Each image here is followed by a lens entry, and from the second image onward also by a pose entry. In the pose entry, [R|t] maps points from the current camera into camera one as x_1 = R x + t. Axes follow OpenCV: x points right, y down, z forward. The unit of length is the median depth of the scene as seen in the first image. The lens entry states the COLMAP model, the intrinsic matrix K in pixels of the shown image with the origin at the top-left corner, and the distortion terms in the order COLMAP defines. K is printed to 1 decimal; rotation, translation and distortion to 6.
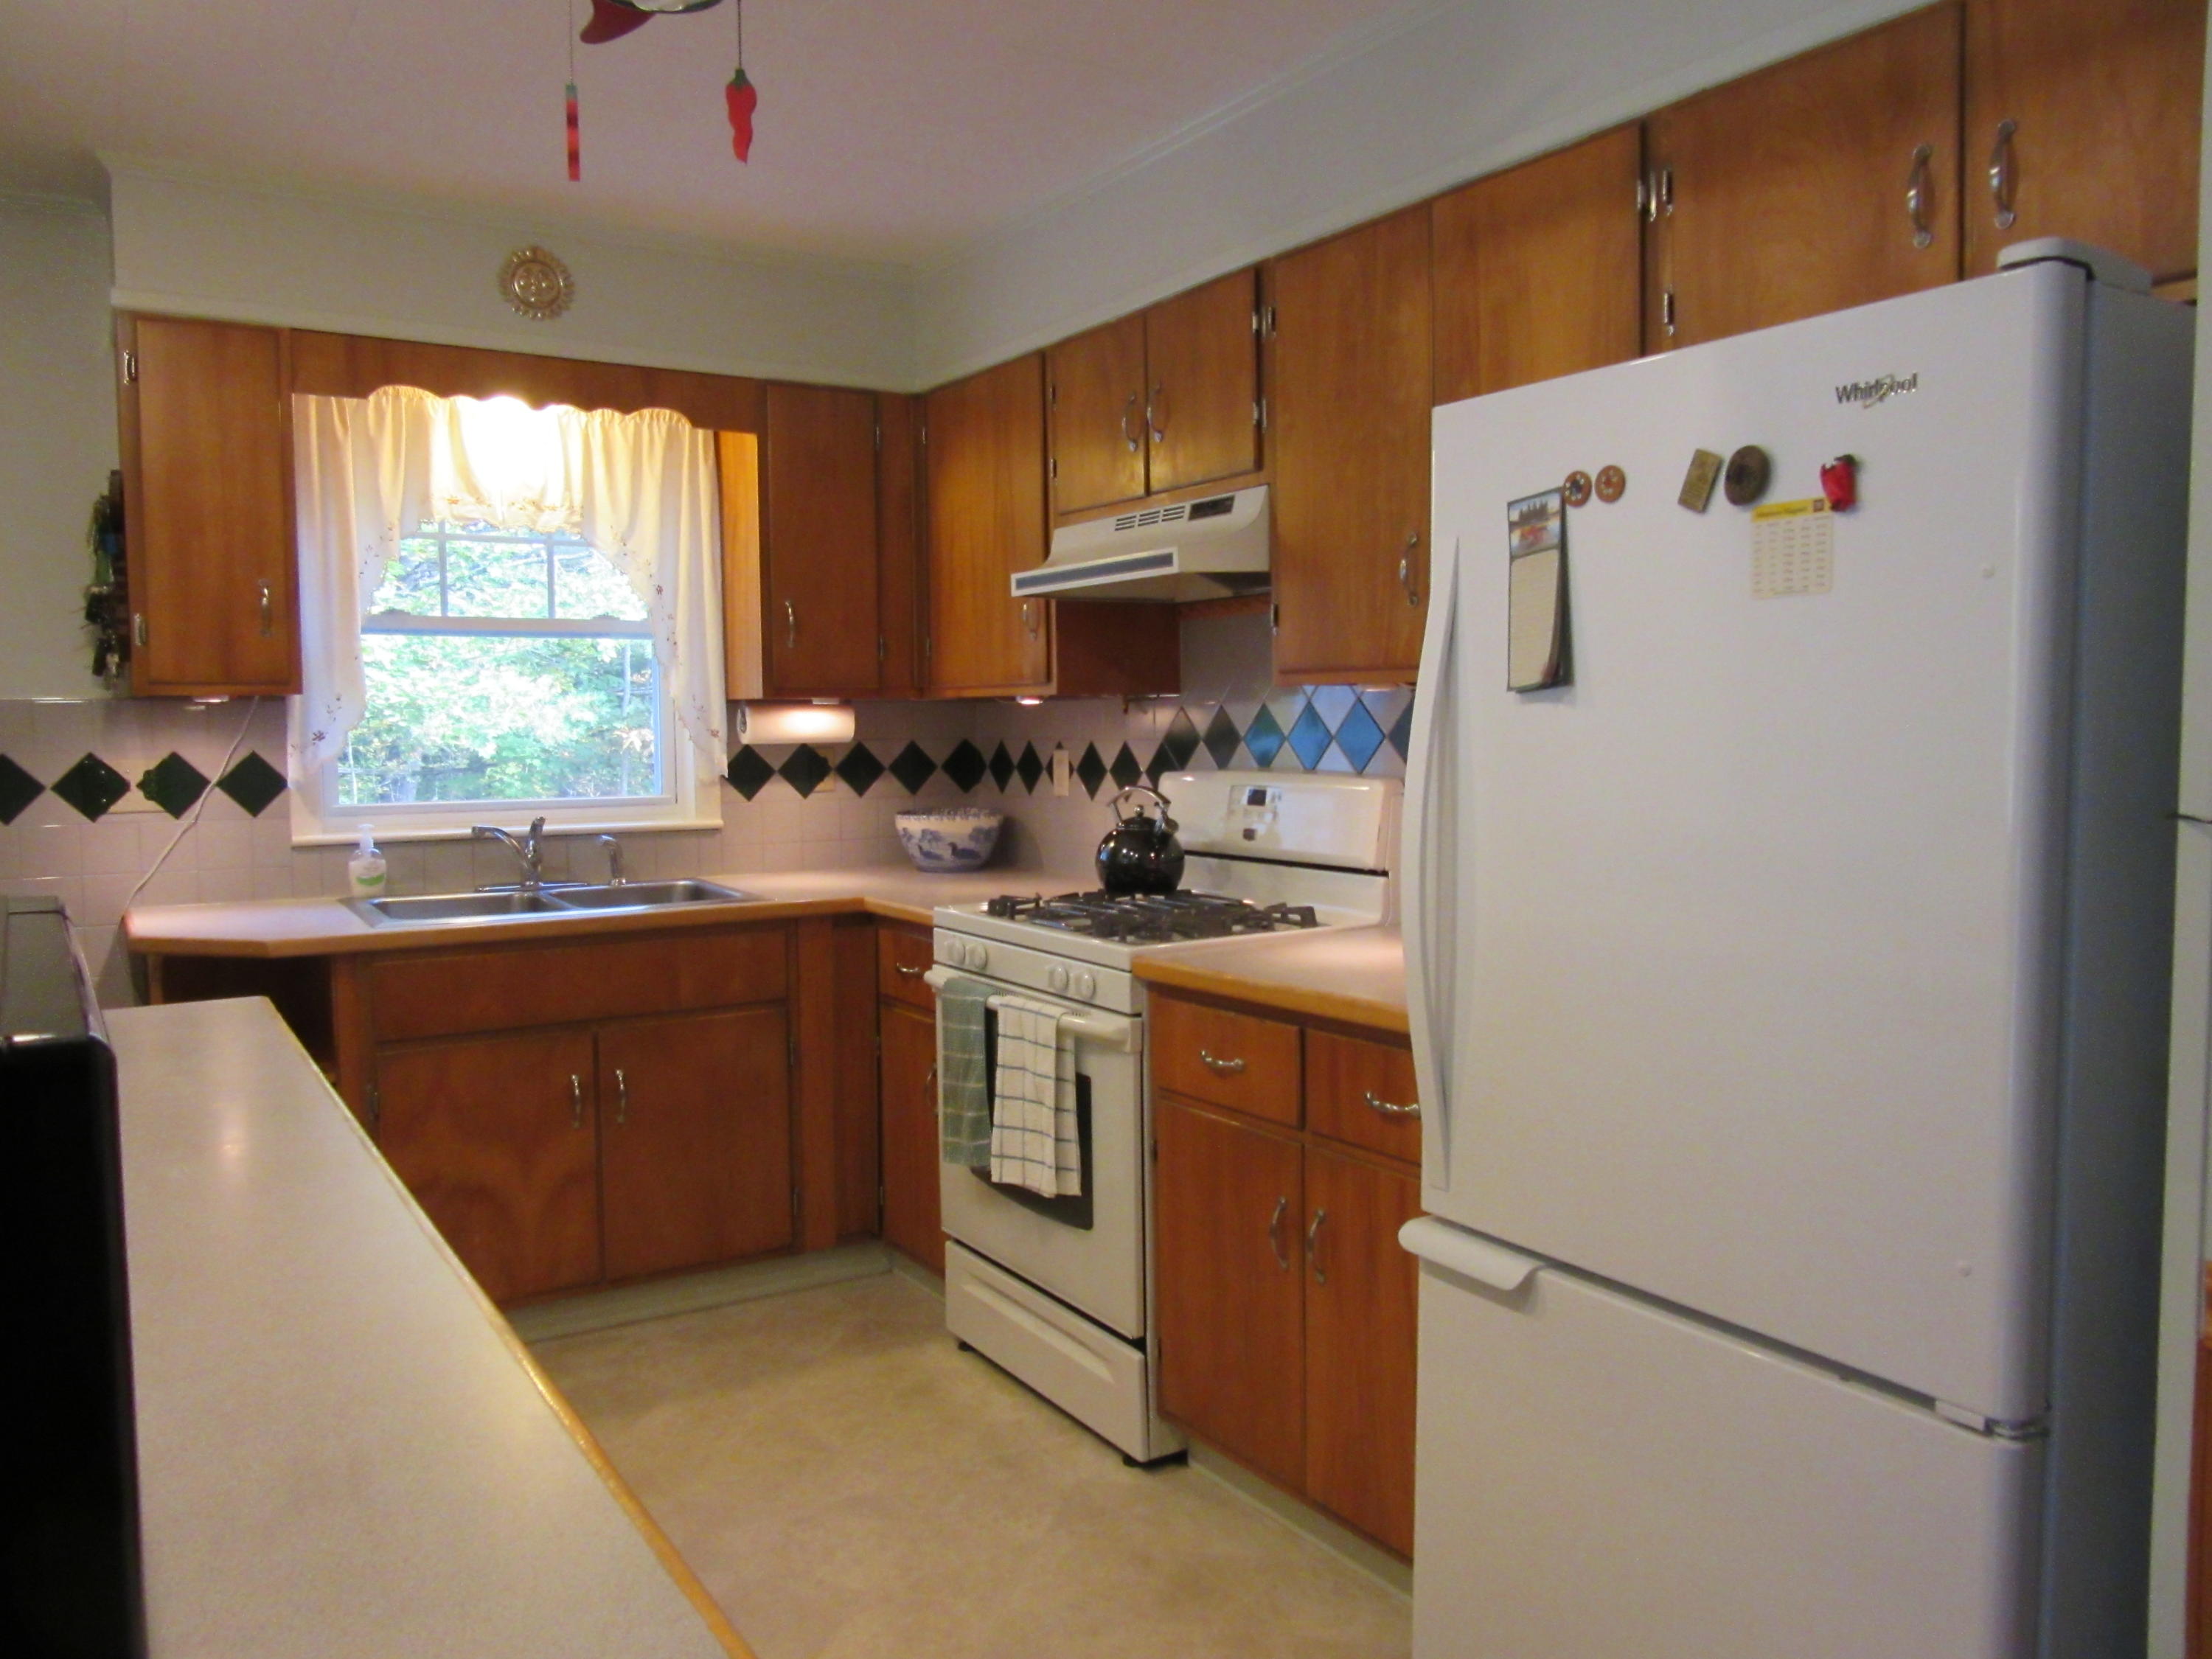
lens RADIAL K [[1651.0, 0, 1105.2], [0, 1651.0, 826.0], [0, 0, 1]] dist [-0.033677, 0.016944]
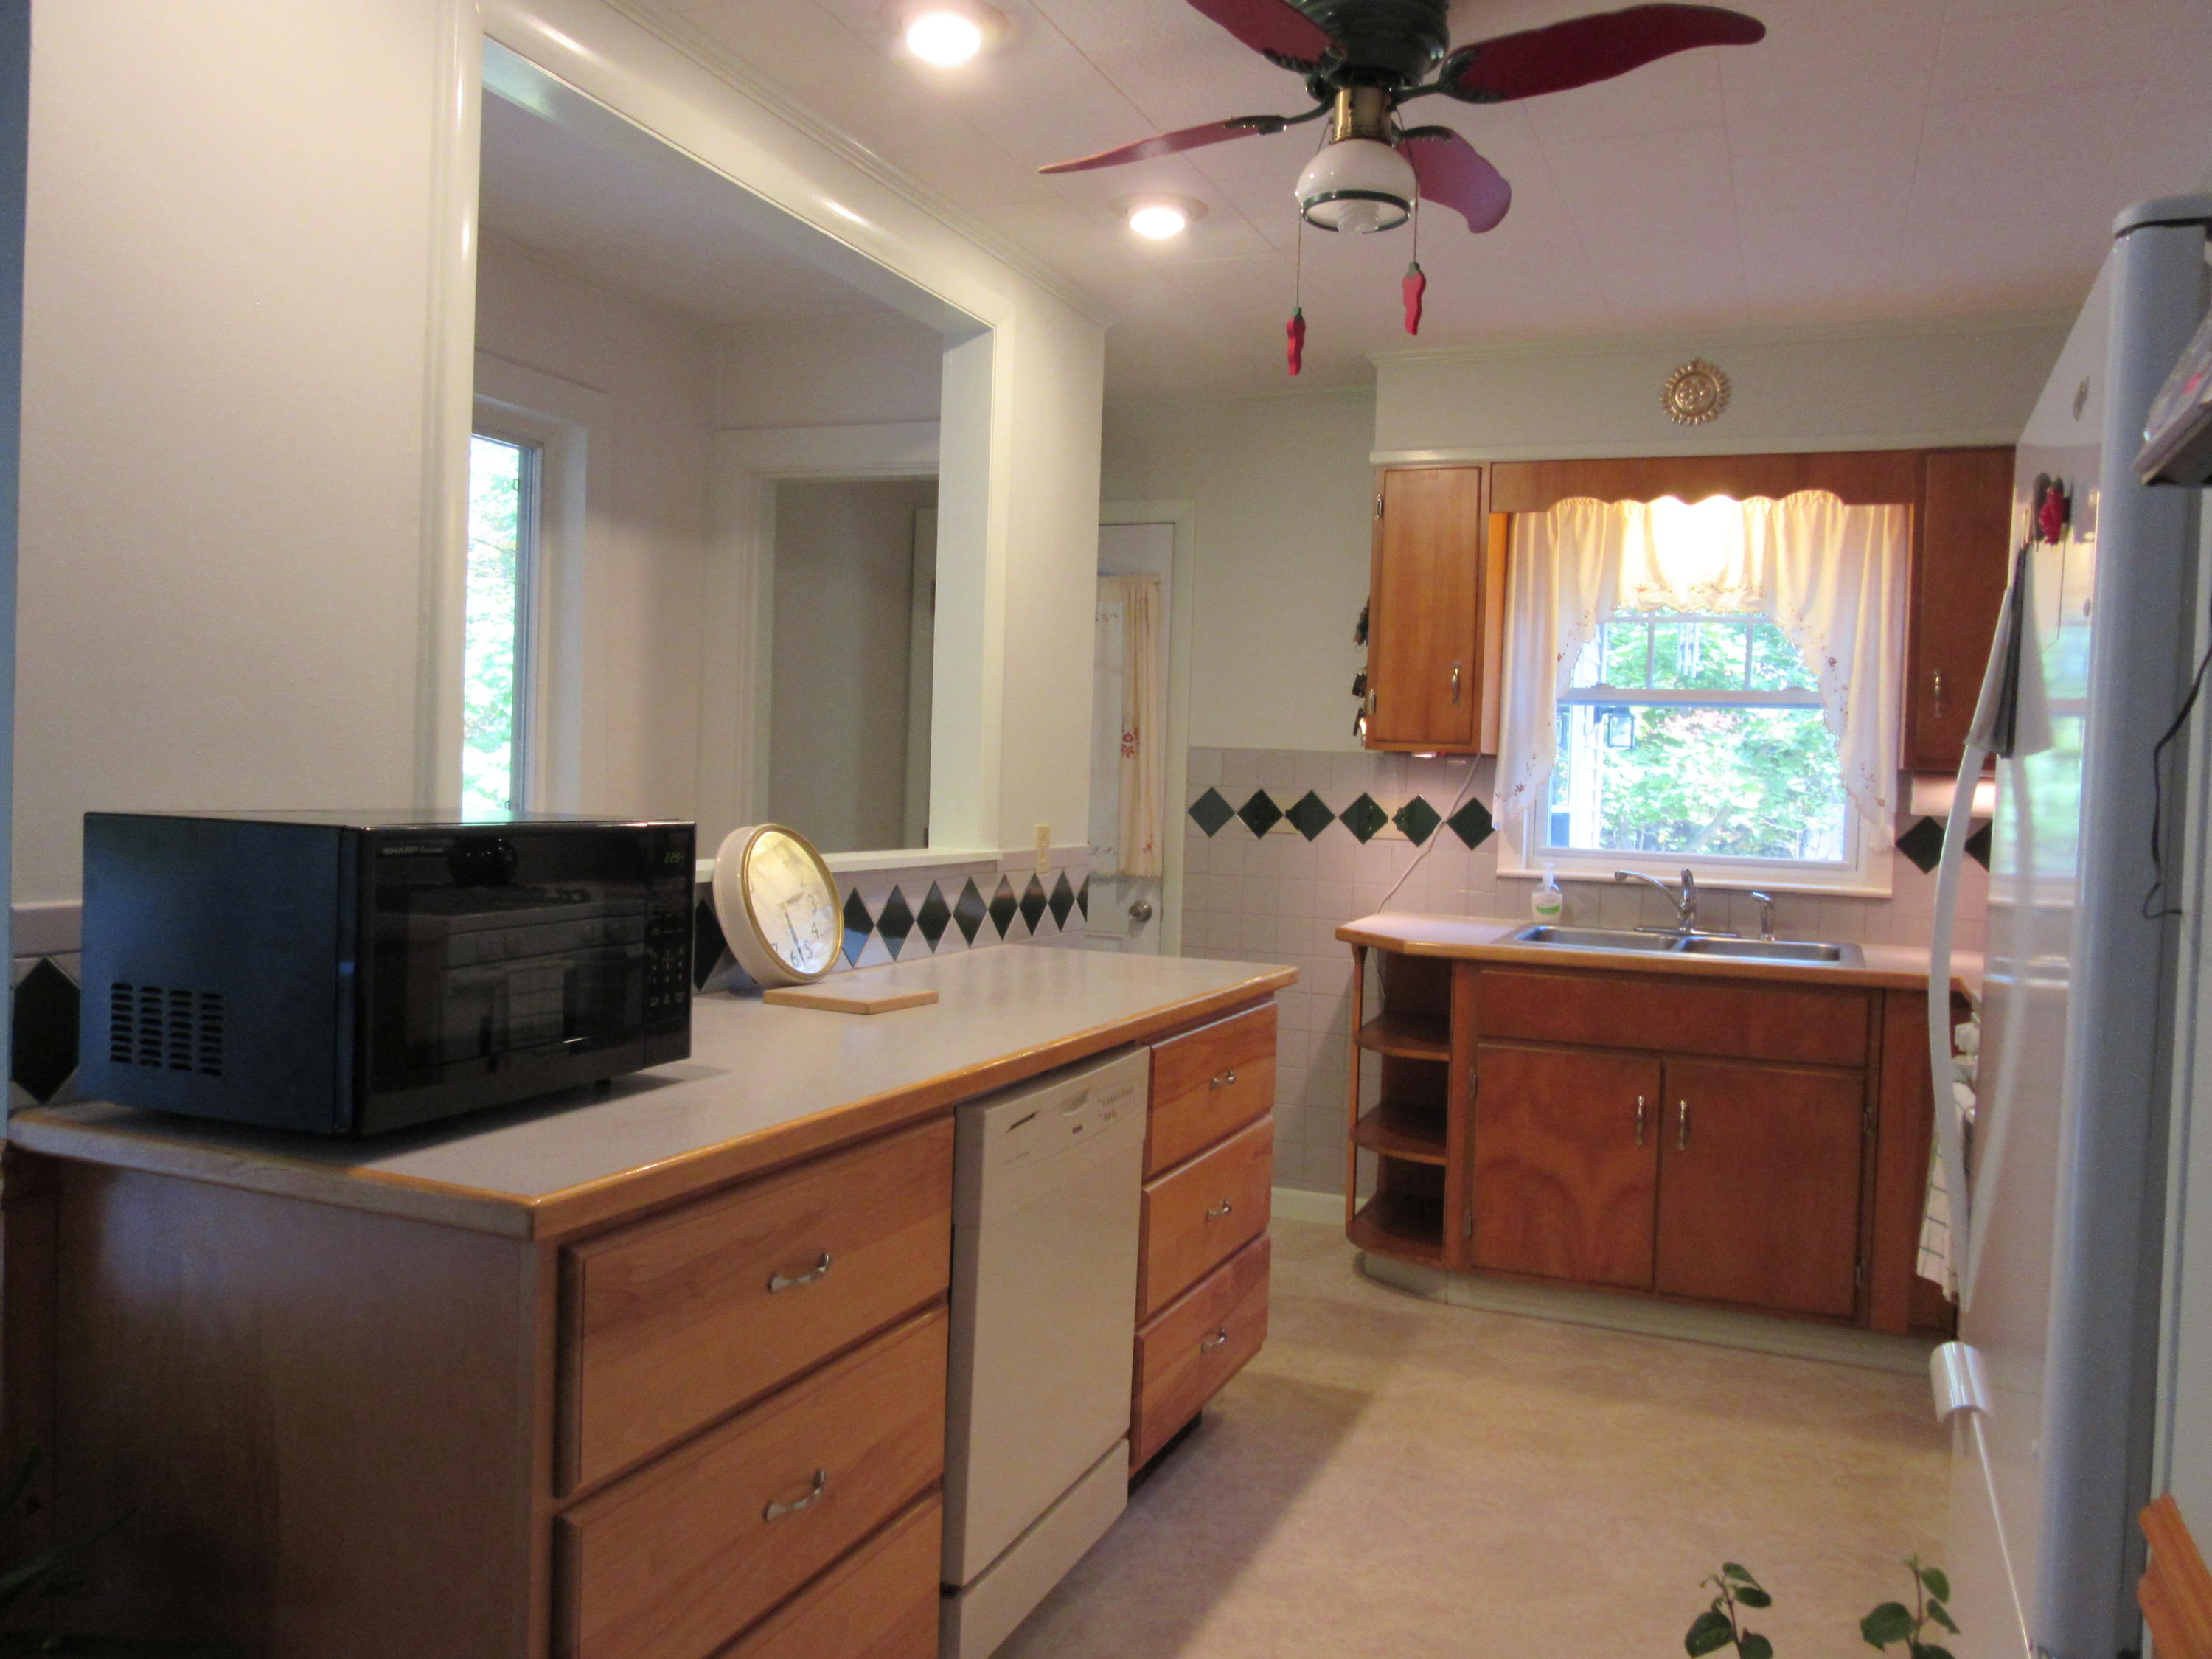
lens RADIAL K [[1651.0, 0, 1117.0], [0, 1651.0, 834.0], [0, 0, 1]] dist [-0.033677, 0.016944]
pose [[0.572269, 0.058463, -0.817979, 0.353045], [-0.091419, 0.995786, 0.007214, -0.002018], [0.814954, 0.070651, 0.575202, 0.050781]]
